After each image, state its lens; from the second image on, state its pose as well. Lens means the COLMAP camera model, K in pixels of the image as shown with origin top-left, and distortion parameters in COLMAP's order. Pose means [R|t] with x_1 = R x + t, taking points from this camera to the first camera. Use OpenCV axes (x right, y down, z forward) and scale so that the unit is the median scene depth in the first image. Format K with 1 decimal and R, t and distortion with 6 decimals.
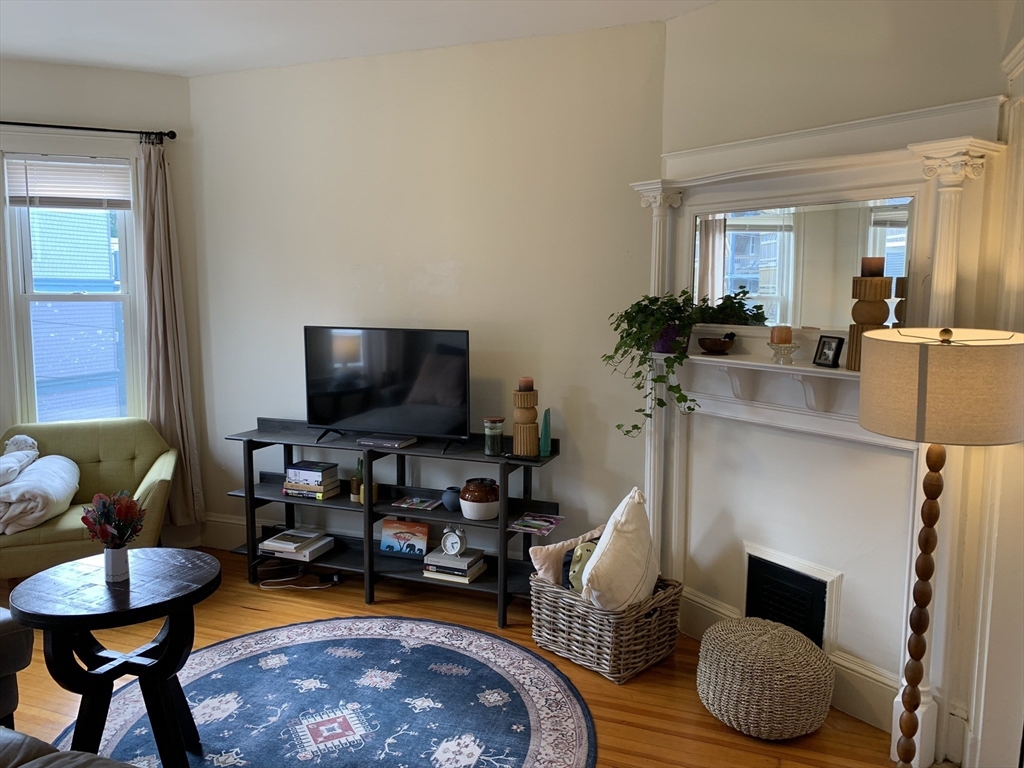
lens RADIAL K [[778.6, 0, 507.5], [0, 778.6, 375.3], [0, 0, 1]] dist [0.030450, -0.033231]
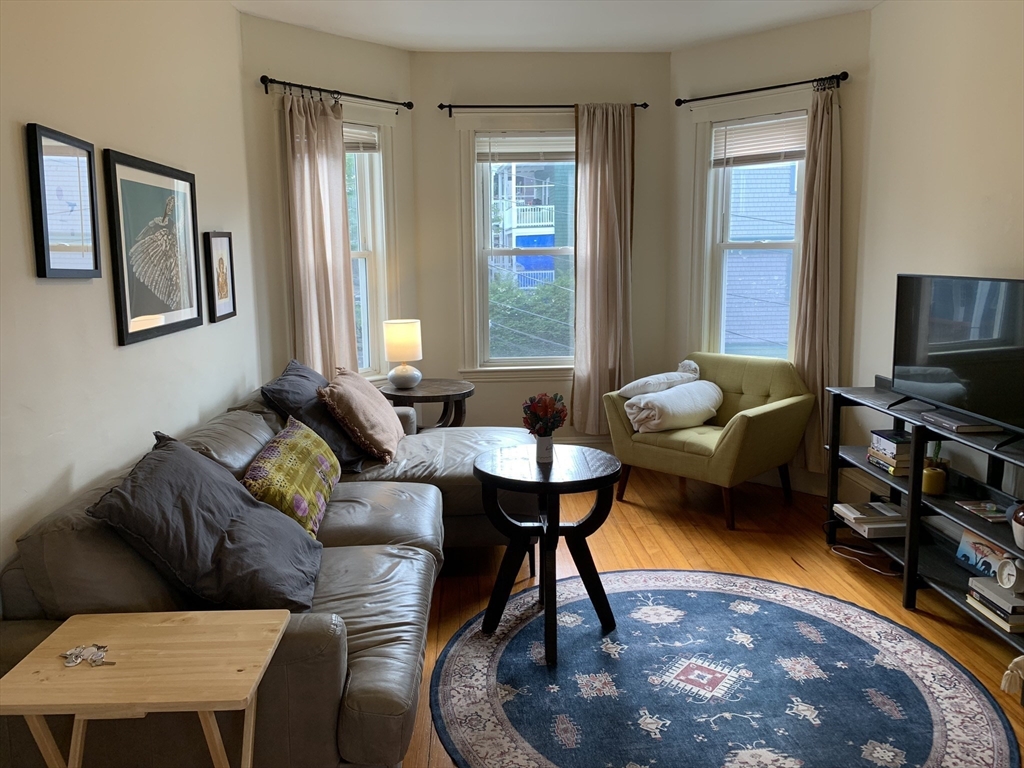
lens RADIAL K [[778.6, 0, 513.5], [0, 778.6, 373.6], [0, 0, 1]] dist [0.030450, -0.033231]
pose [[0.418278, 0.135100, -0.898216, 0.382951], [-0.091435, 0.990116, 0.106344, -0.007174], [0.903705, 0.037647, 0.426497, 0.263408]]
